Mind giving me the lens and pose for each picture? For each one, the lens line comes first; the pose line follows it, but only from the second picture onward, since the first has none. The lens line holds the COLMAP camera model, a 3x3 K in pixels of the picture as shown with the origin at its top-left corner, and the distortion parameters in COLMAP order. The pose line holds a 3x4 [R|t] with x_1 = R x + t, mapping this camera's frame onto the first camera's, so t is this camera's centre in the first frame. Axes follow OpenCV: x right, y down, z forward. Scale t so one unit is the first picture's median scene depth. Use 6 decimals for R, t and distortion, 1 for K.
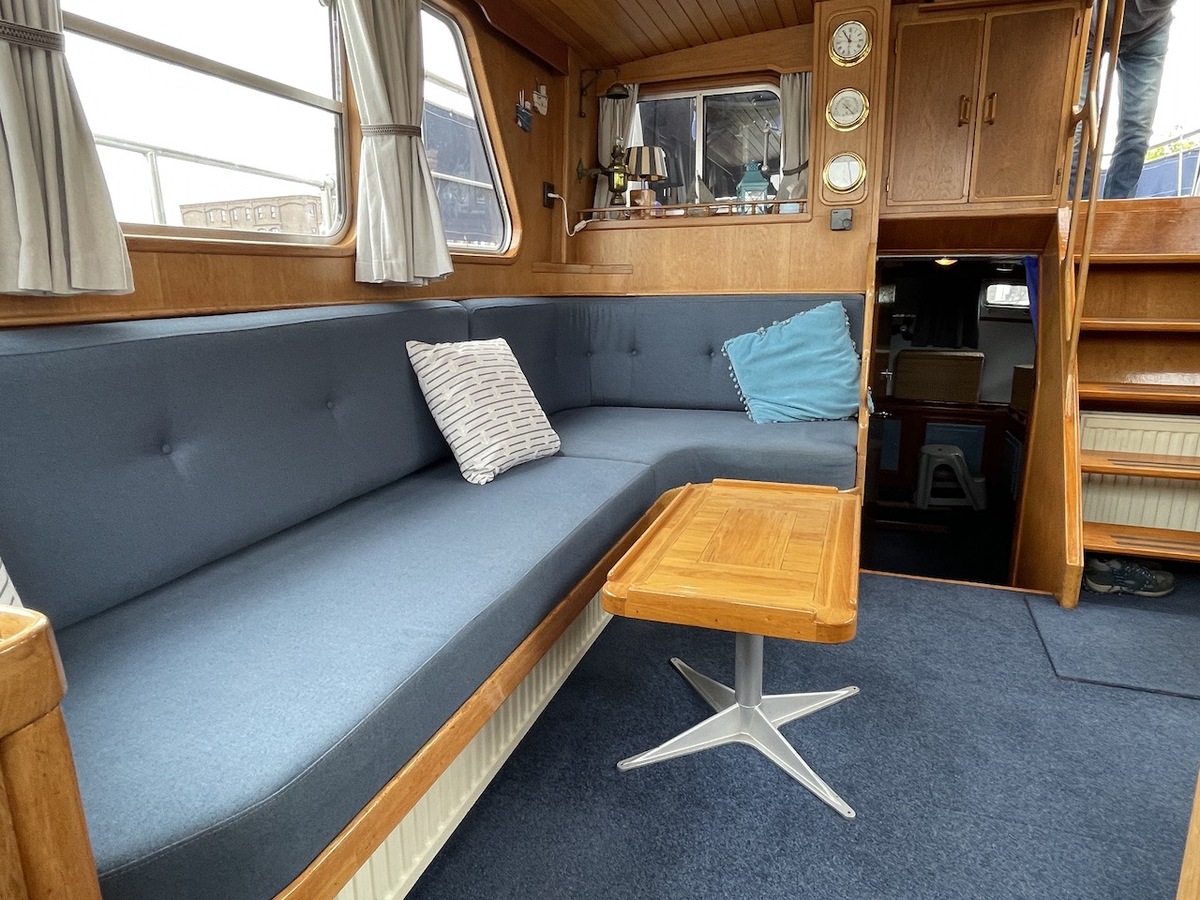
lens RADIAL K [[729.2, 0, 606.9], [0, 729.2, 445.7], [0, 0, 1]] dist [0.000813, -0.004315]
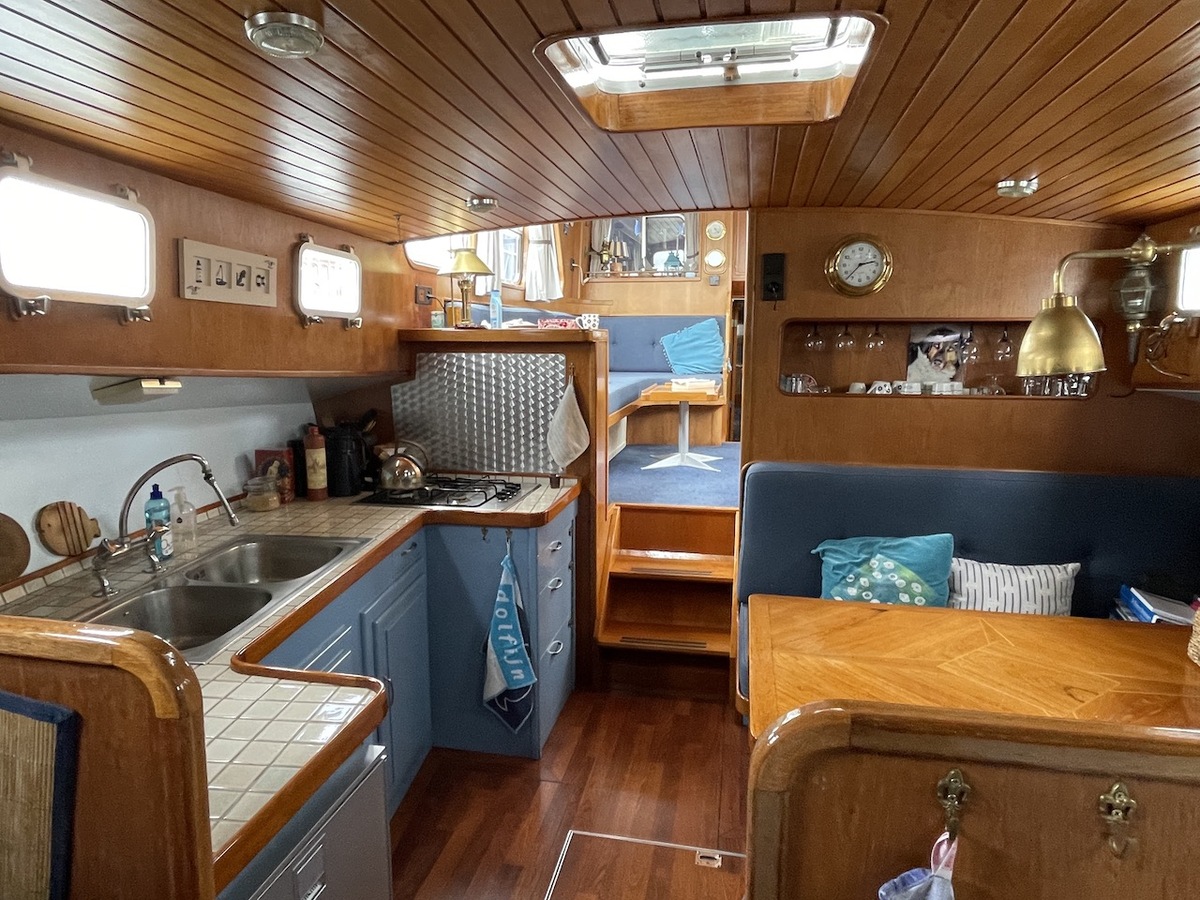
lens RADIAL K [[729.2, 0, 598.5], [0, 729.2, 446.2], [0, 0, 1]] dist [0.000813, -0.004315]
pose [[0.989813, -0.005078, 0.142285, -0.301284], [0.014968, 0.997537, -0.068523, 0.295532], [-0.141586, 0.069955, 0.987451, -0.963814]]
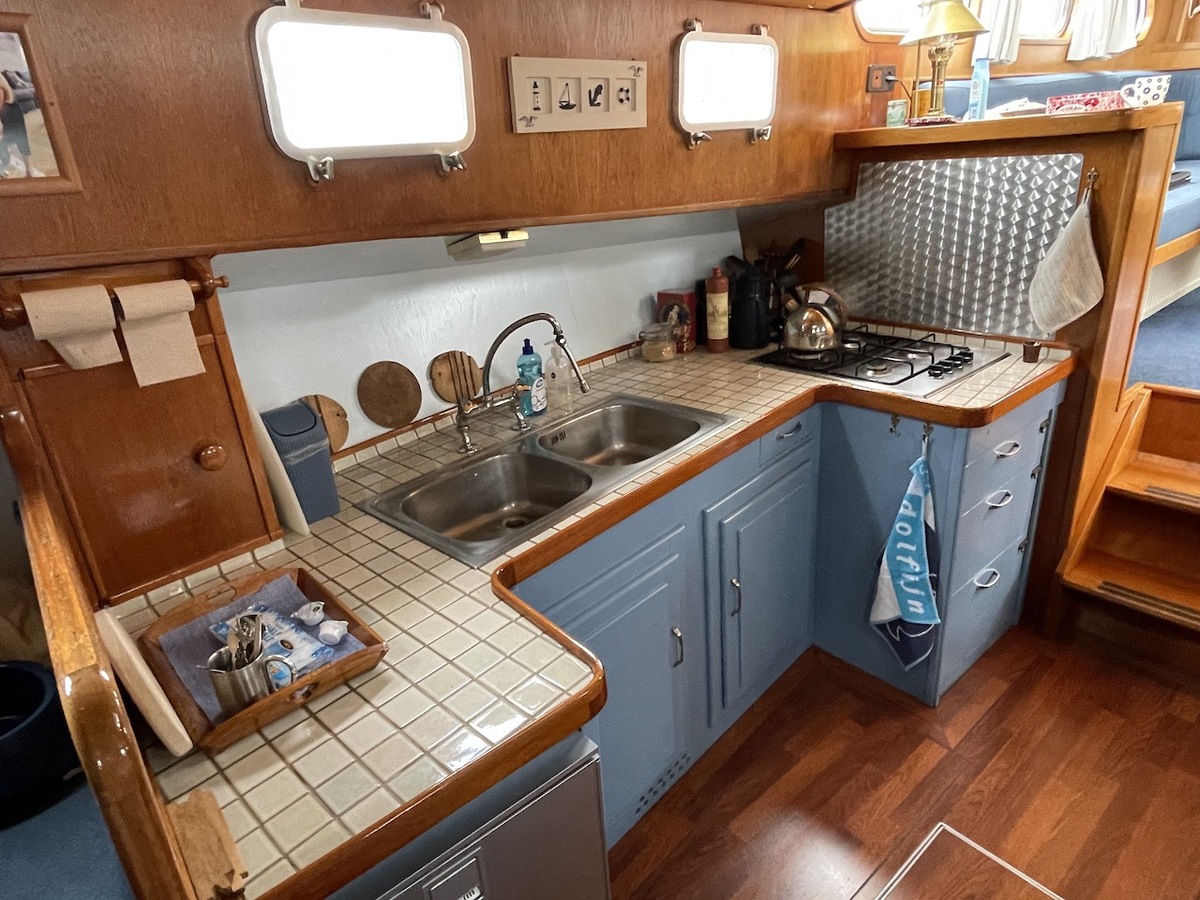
lens RADIAL K [[729.2, 0, 600.0], [0, 729.2, 454.3], [0, 0, 1]] dist [0.000813, -0.004315]
pose [[0.860927, 0.142061, -0.488492, -0.217124], [-0.038349, 0.975610, 0.216134, 0.233997], [0.507282, -0.167342, 0.845377, -0.770990]]
